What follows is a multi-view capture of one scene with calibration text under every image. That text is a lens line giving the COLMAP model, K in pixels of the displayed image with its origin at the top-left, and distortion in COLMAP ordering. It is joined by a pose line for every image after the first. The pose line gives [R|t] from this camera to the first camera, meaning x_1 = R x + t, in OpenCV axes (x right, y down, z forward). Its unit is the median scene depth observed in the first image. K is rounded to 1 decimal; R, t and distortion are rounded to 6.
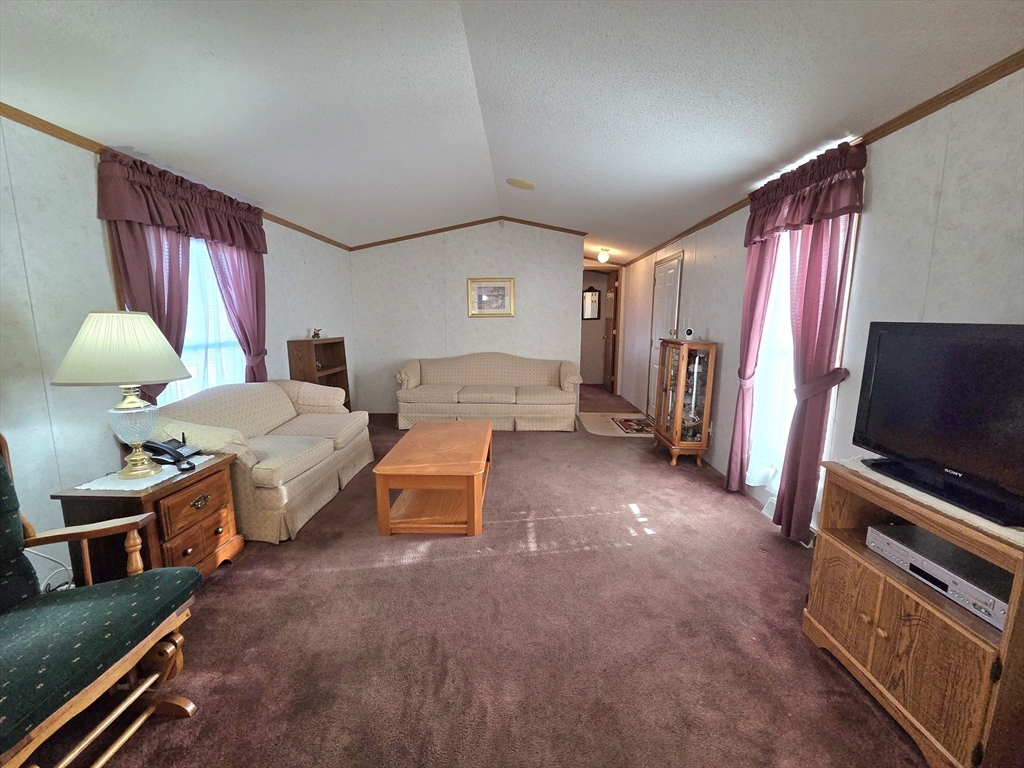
lens RADIAL K [[418.8, 0, 511.6], [0, 418.8, 385.0], [0, 0, 1]] dist [-0.000139, -0.001014]
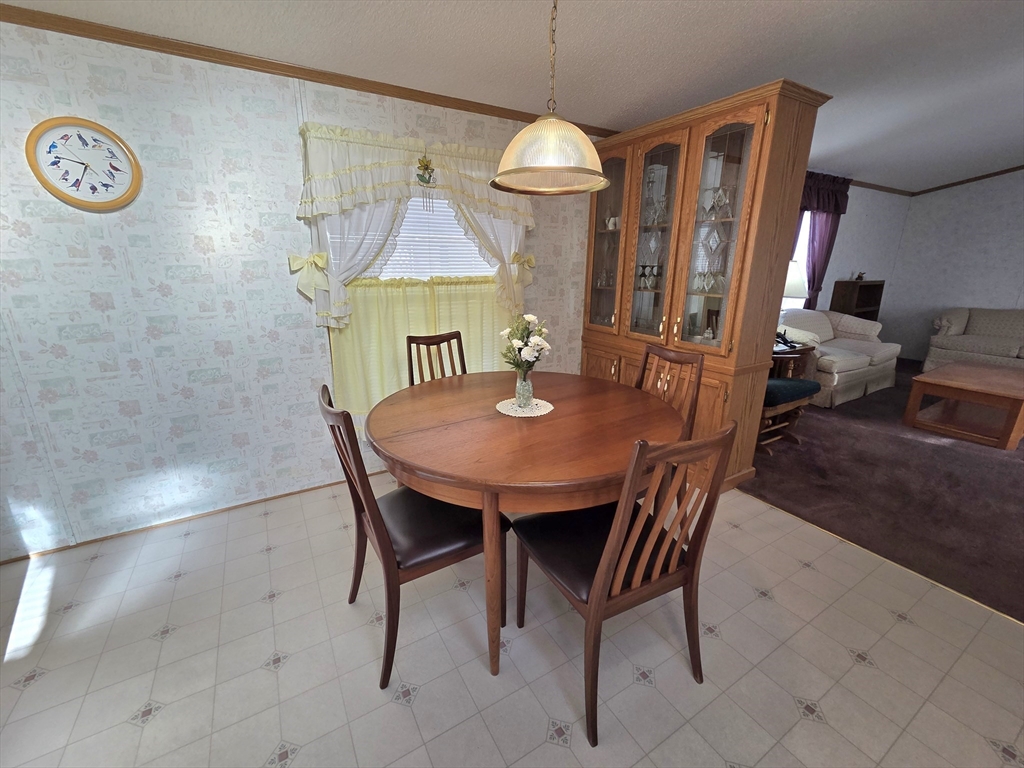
lens RADIAL K [[418.8, 0, 511.4], [0, 418.8, 384.9], [0, 0, 1]] dist [-0.000139, -0.001014]
pose [[0.525983, 0.238505, -0.816368, 0.088755], [-0.132338, 0.971135, 0.198455, 0.111565], [0.840136, 0.003652, 0.542363, -0.740172]]
